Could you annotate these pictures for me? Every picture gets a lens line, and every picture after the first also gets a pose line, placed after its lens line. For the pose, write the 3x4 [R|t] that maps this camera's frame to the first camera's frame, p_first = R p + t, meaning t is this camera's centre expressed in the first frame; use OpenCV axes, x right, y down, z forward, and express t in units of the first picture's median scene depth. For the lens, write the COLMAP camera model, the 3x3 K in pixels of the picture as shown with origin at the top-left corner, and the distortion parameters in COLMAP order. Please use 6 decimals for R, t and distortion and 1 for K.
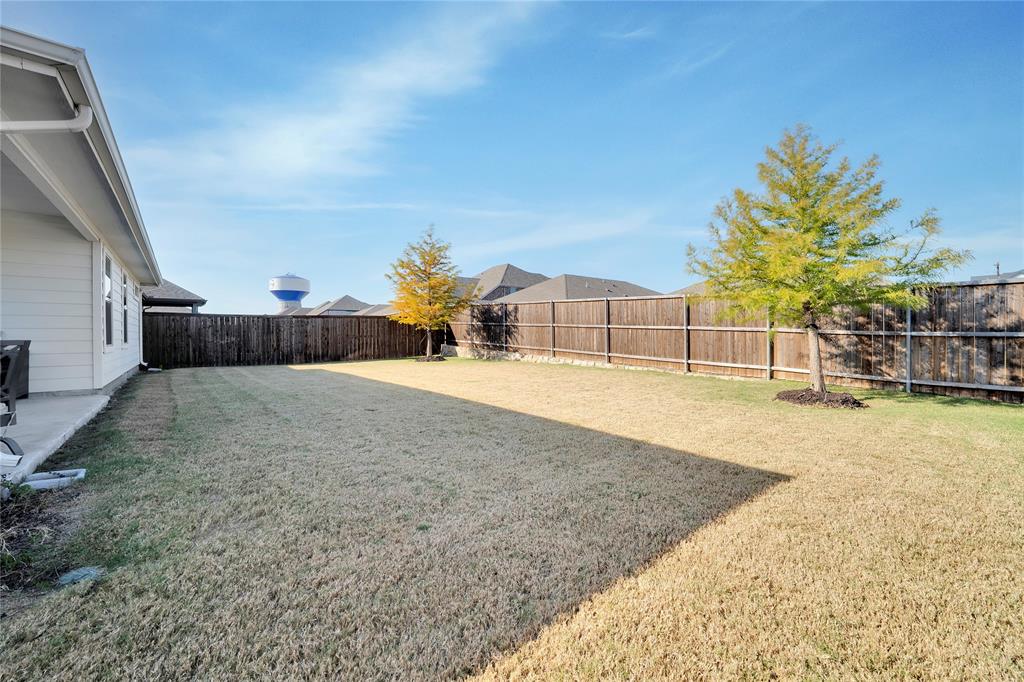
lens RADIAL K [[426.7, 0, 508.3], [0, 426.7, 336.4], [0, 0, 1]] dist [-0.001444, -0.000248]
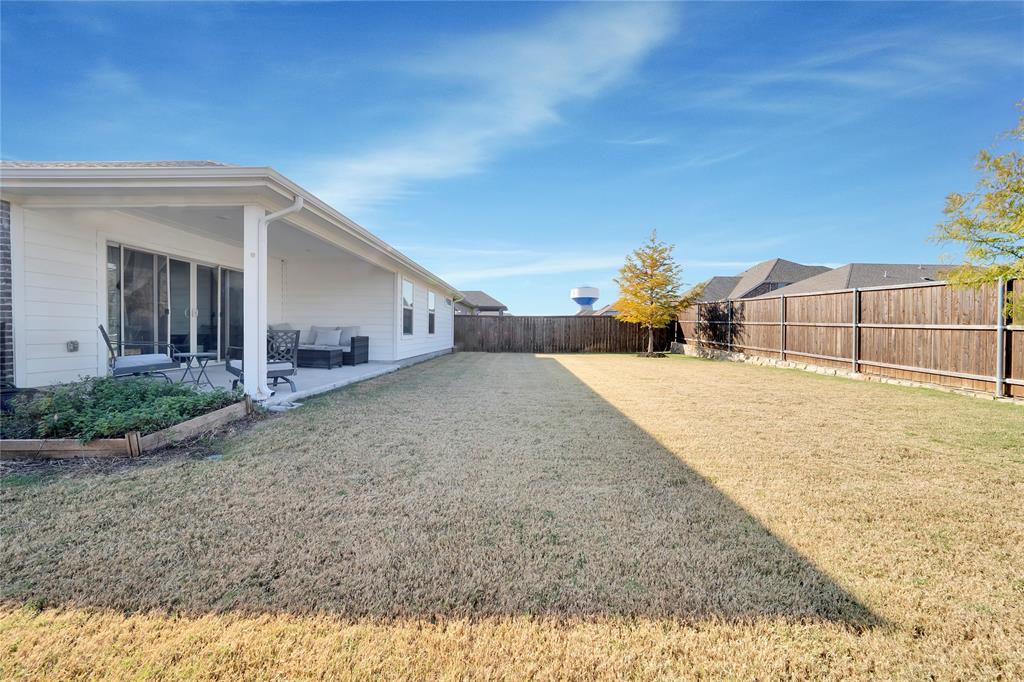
lens RADIAL K [[357.0, 0, 512.4], [0, 357.0, 336.4], [0, 0, 1]] dist [-0.009889, 0.001126]
pose [[0.773664, 0.023716, -0.633152, 0.123408], [-0.018734, 0.999719, 0.014555, -0.000389], [0.633319, 0.000601, 0.773890, 0.087881]]
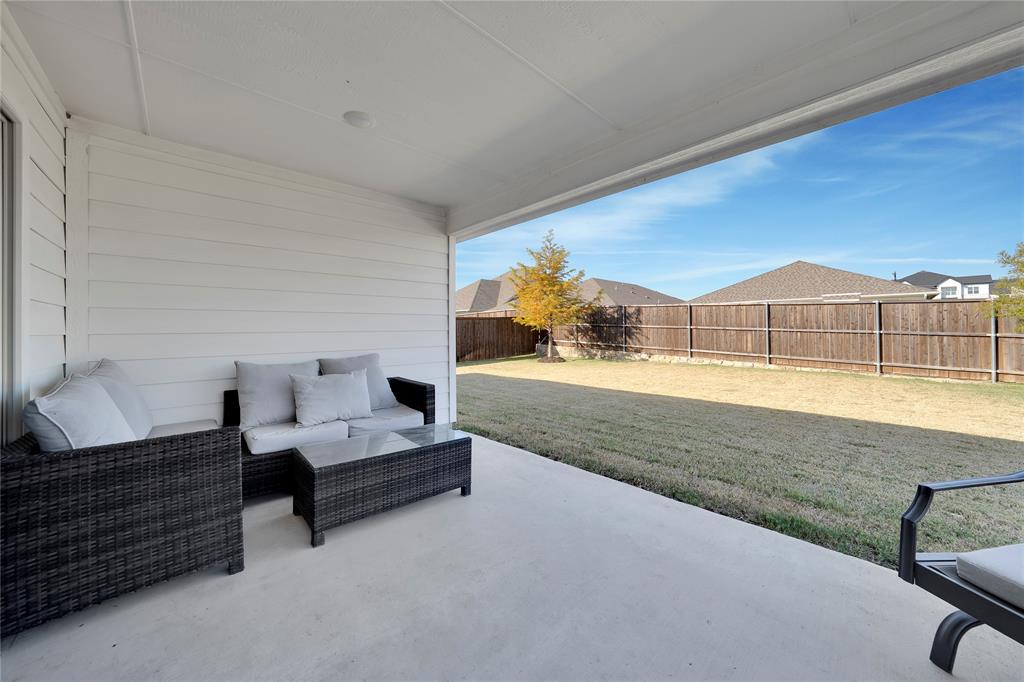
lens RADIAL K [[373.3, 0, 506.4], [0, 373.3, 326.4], [0, 0, 1]] dist [-0.017777, 0.000820]
pose [[0.997833, 0.000110, 0.065794, -0.372776], [0.000879, 0.999887, -0.014997, -0.013916], [-0.065788, 0.015023, 0.997721, 0.103519]]
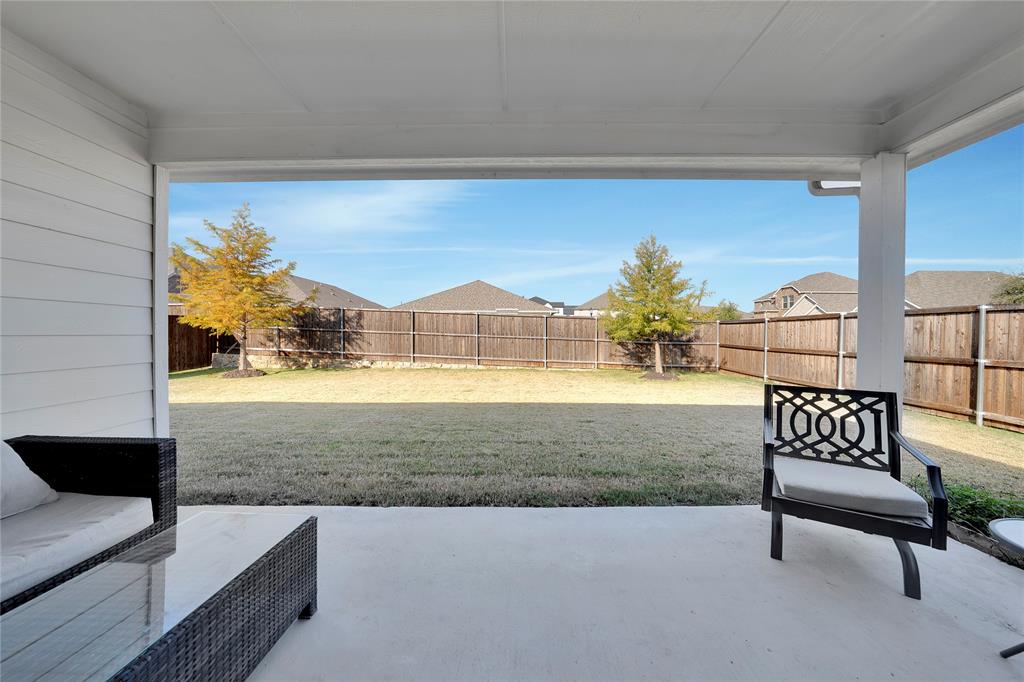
lens RADIAL K [[373.3, 0, 517.8], [0, 373.3, 338.5], [0, 0, 1]] dist [-0.017777, 0.000820]
pose [[0.621317, -0.000981, 0.783559, -0.432124], [-0.002043, 0.999994, 0.002872, -0.014593], [-0.783557, -0.003386, 0.621311, 0.183082]]
